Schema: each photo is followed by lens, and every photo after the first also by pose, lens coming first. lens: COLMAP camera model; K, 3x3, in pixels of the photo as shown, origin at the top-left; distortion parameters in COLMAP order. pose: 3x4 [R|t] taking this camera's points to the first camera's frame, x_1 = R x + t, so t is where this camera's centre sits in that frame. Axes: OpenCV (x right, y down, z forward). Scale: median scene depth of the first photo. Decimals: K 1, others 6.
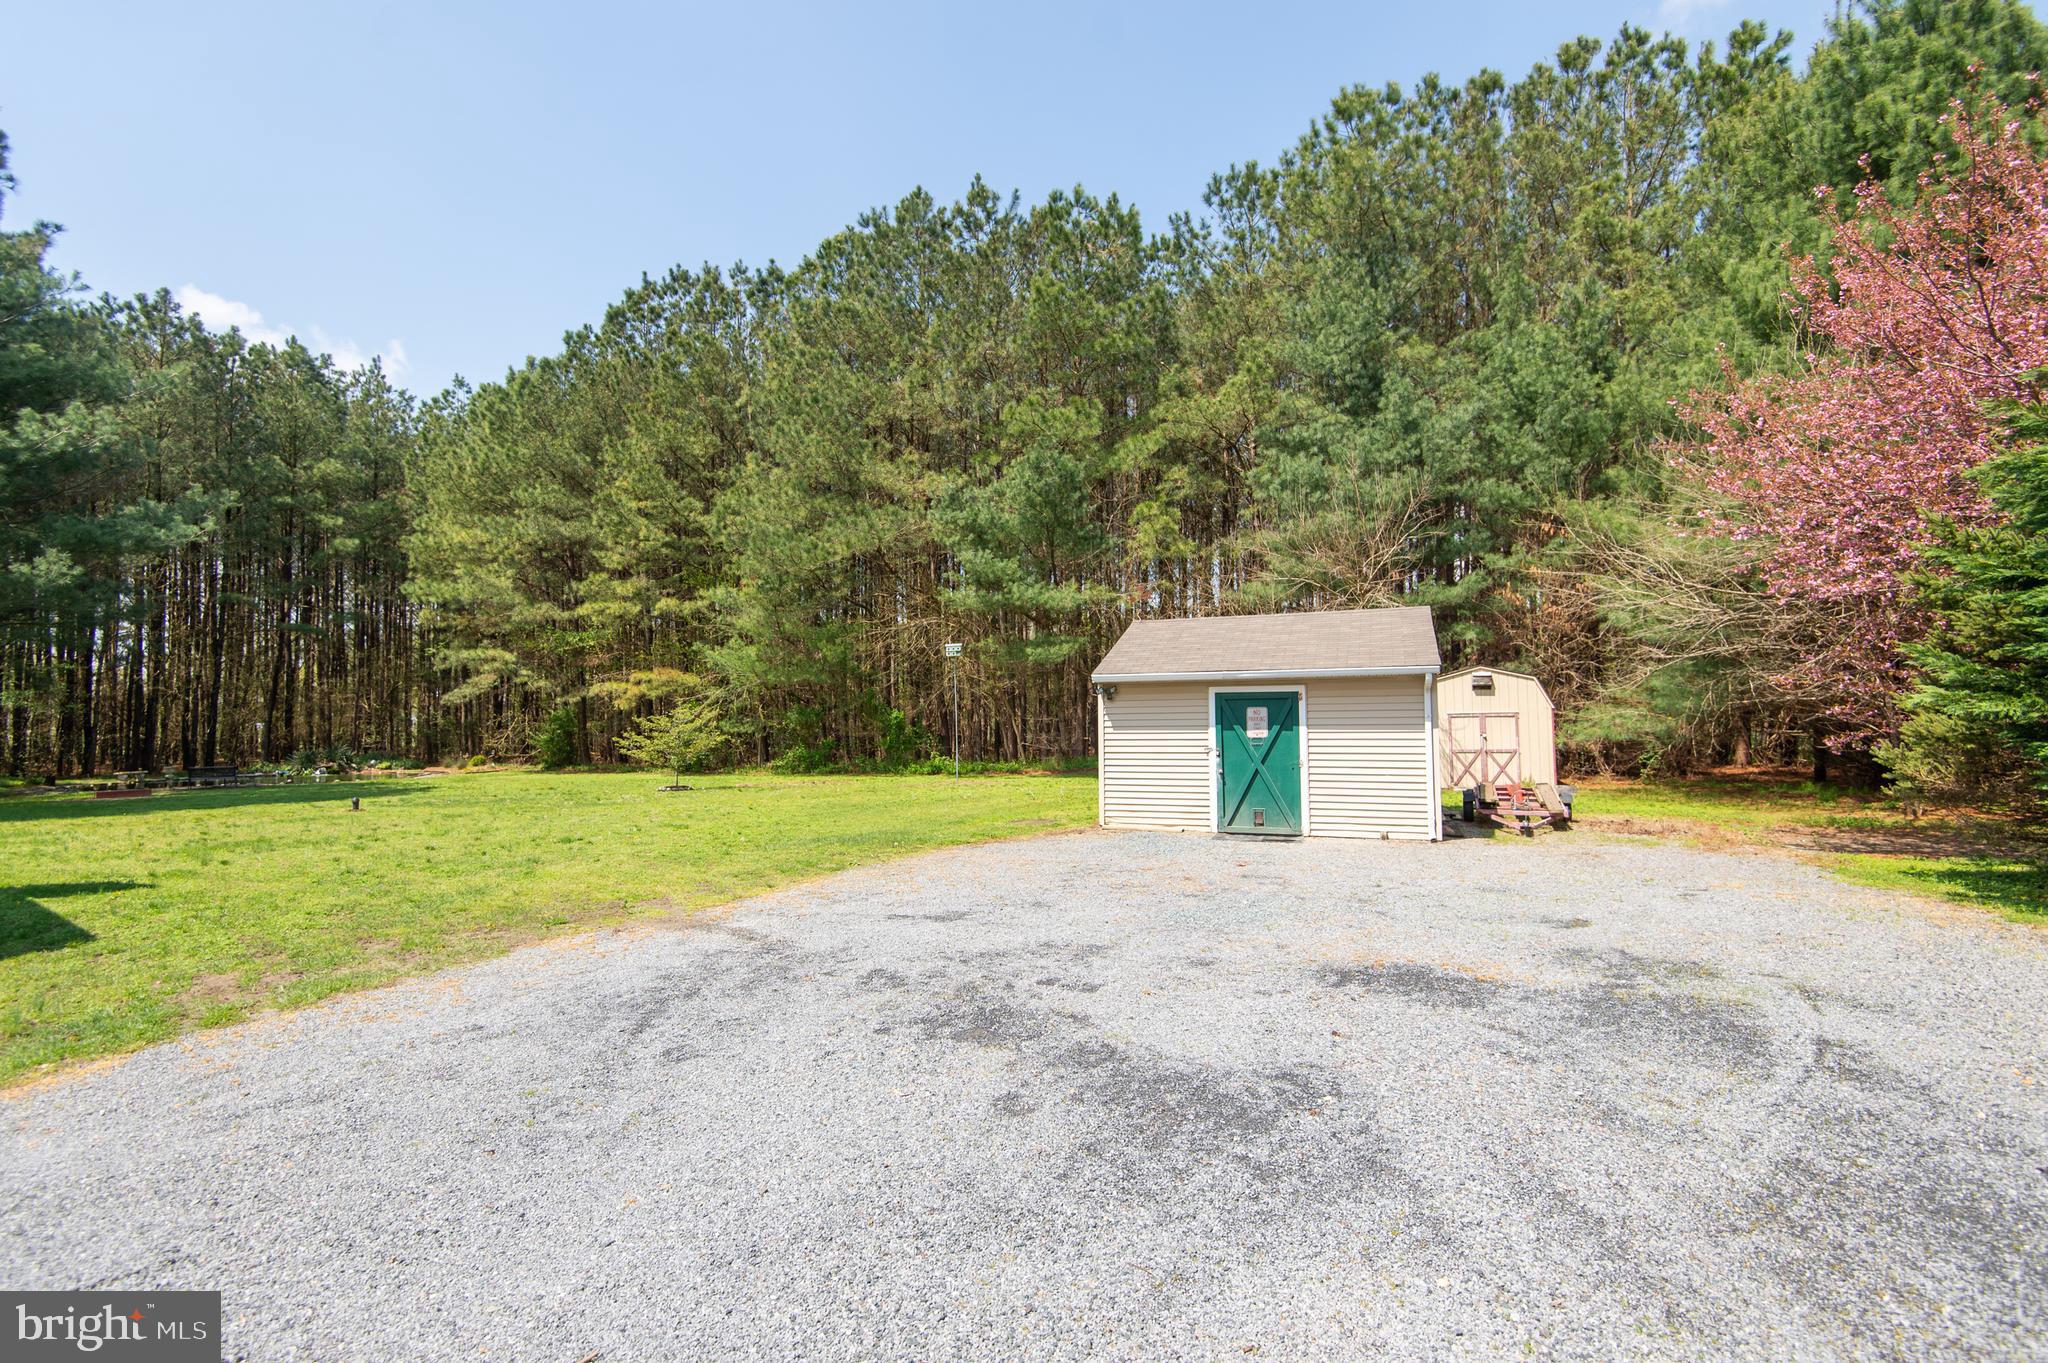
lens RADIAL K [[930.4, 0, 1035.4], [0, 930.4, 679.8], [0, 0, 1]] dist [0.011192, -0.008028]
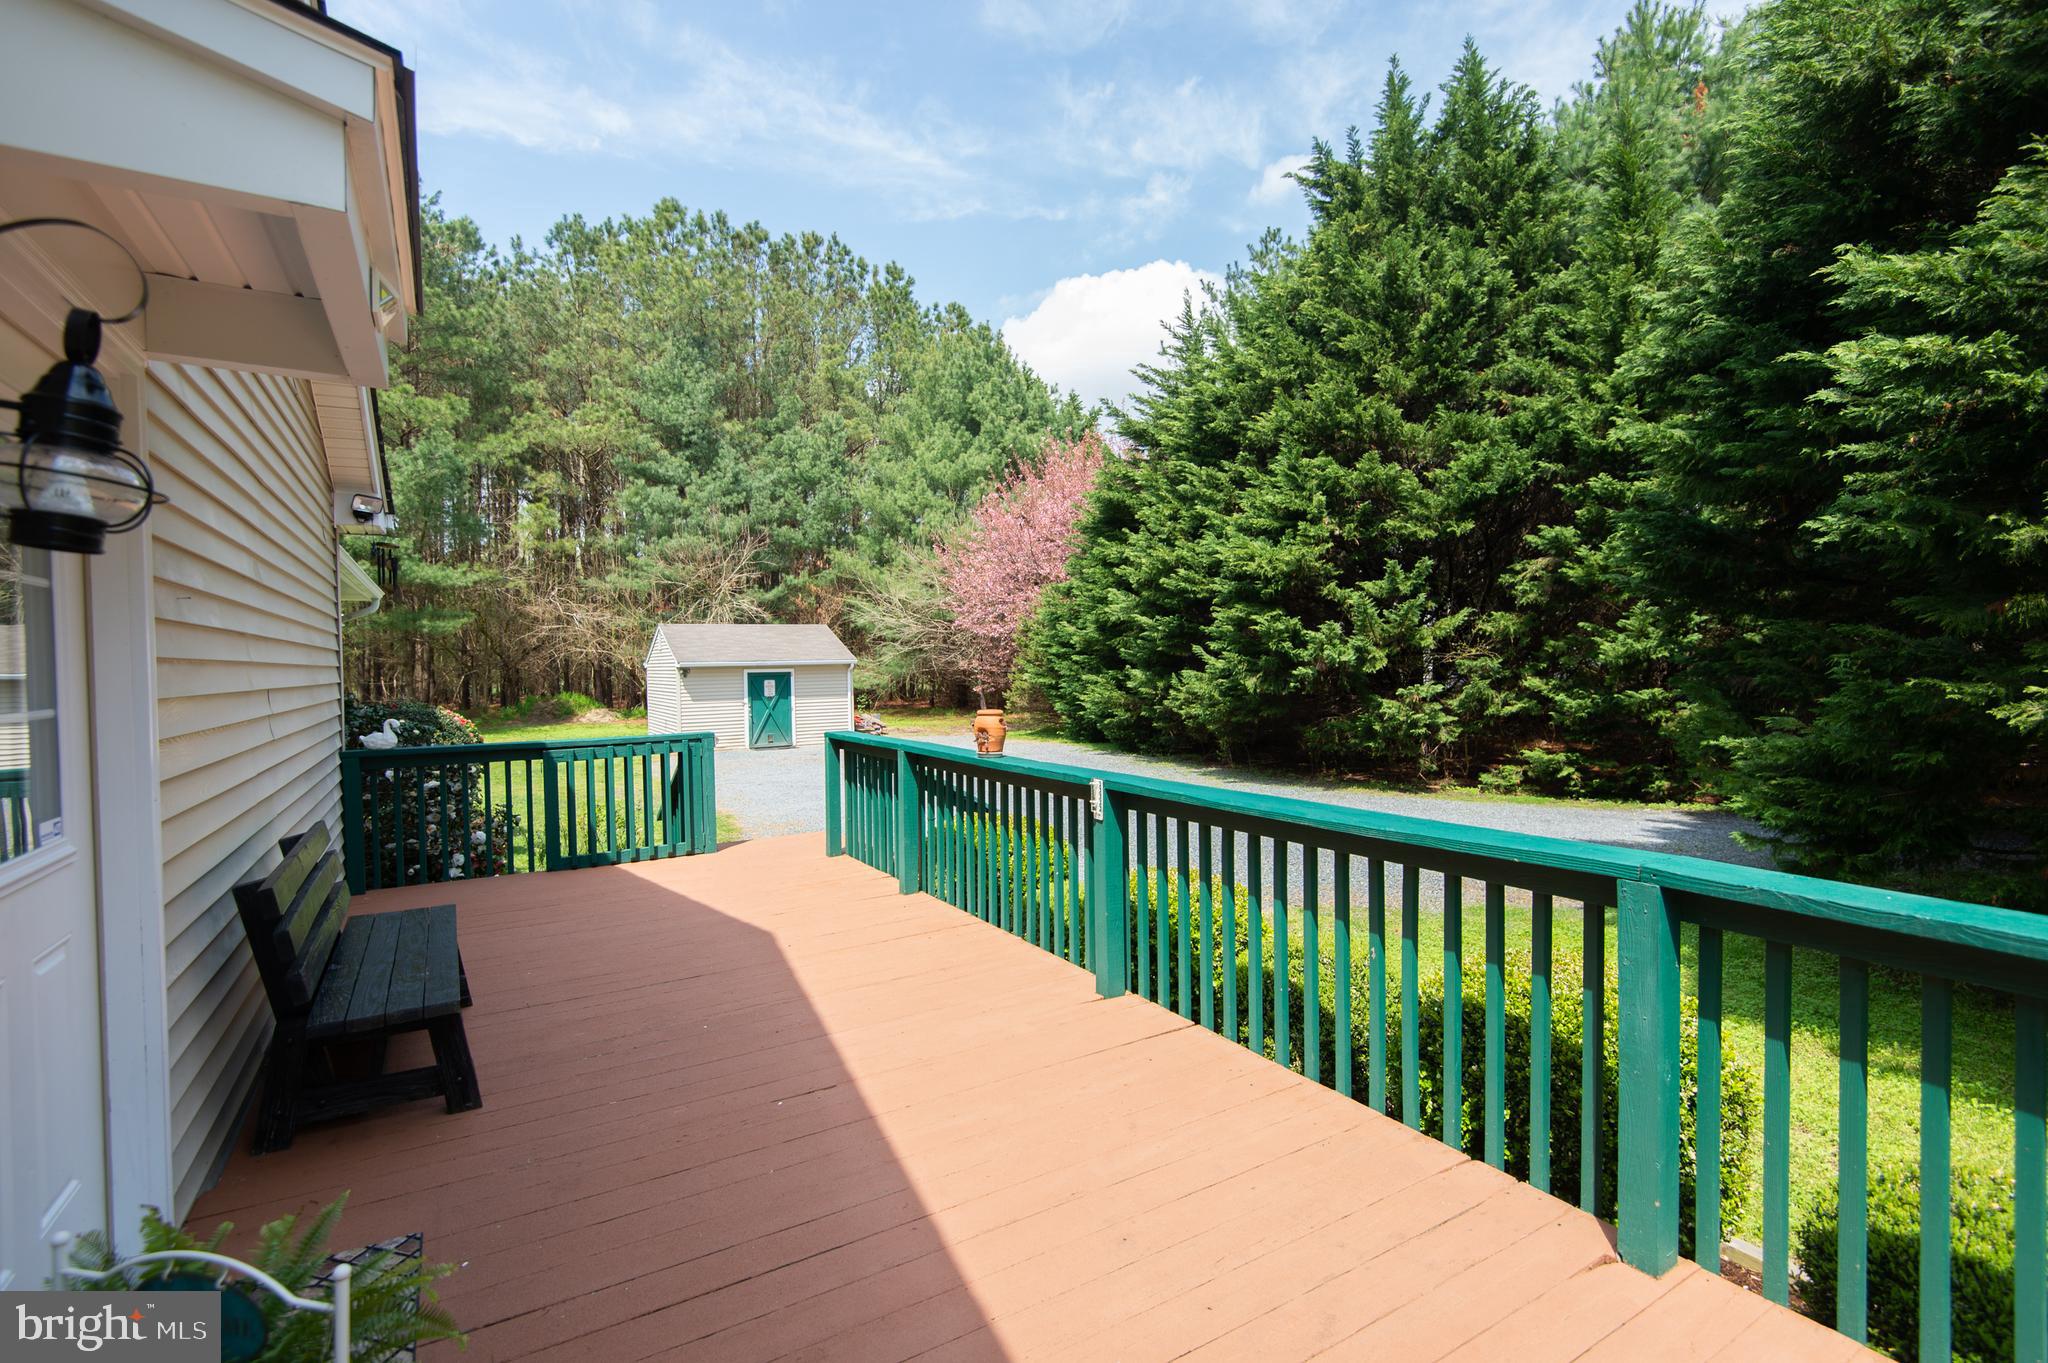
lens RADIAL K [[930.4, 0, 1024.0], [0, 930.4, 678.1], [0, 0, 1]] dist [0.011192, -0.008028]
pose [[0.616677, -0.020289, 0.786955, -0.480283], [-0.027828, 0.998481, 0.047550, -0.040360], [-0.786724, -0.051222, 0.615176, -0.289118]]
